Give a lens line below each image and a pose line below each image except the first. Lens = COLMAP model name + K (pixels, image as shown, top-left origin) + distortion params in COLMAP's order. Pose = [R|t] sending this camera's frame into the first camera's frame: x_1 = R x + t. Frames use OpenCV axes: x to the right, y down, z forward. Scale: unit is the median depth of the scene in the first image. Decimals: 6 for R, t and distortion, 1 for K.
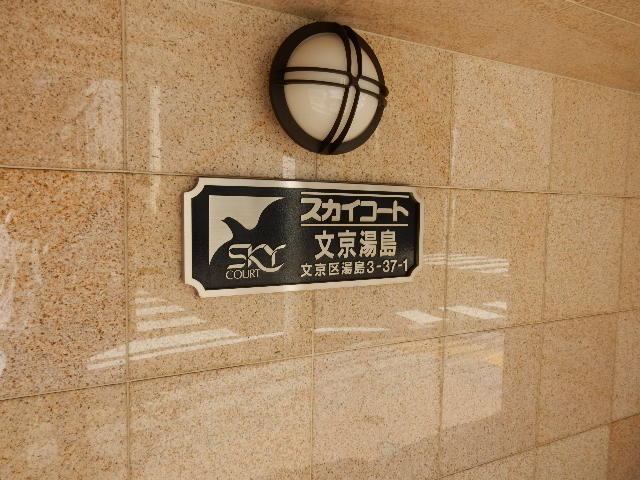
lens RADIAL K [[467.4, 0, 320.3], [0, 467.4, 240.6], [0, 0, 1]] dist [-0.010180, -0.001714]
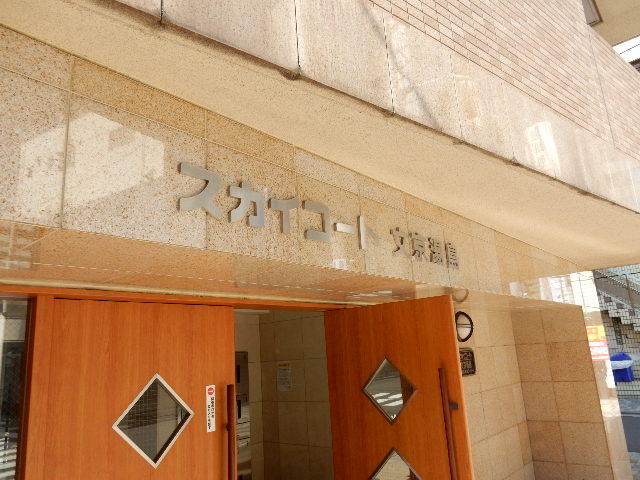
lens RADIAL K [[467.4, 0, 319.0], [0, 467.4, 239.2], [0, 0, 1]] dist [-0.010180, -0.001714]
pose [[0.932178, 0.022891, 0.361276, -2.294180], [0.085278, 0.956026, -0.280611, -0.006372], [-0.351813, 0.292389, 0.889234, -2.124307]]
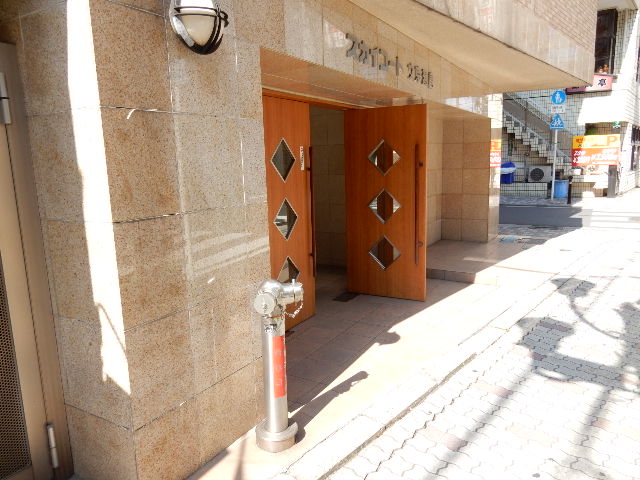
lens RADIAL K [[467.4, 0, 320.4], [0, 467.4, 238.8], [0, 0, 1]] dist [-0.010180, -0.001714]
pose [[0.854367, -0.117979, 0.506101, -3.773470], [0.061840, 0.990050, 0.126400, 0.248418], [-0.515978, -0.076695, 0.853161, -3.246555]]
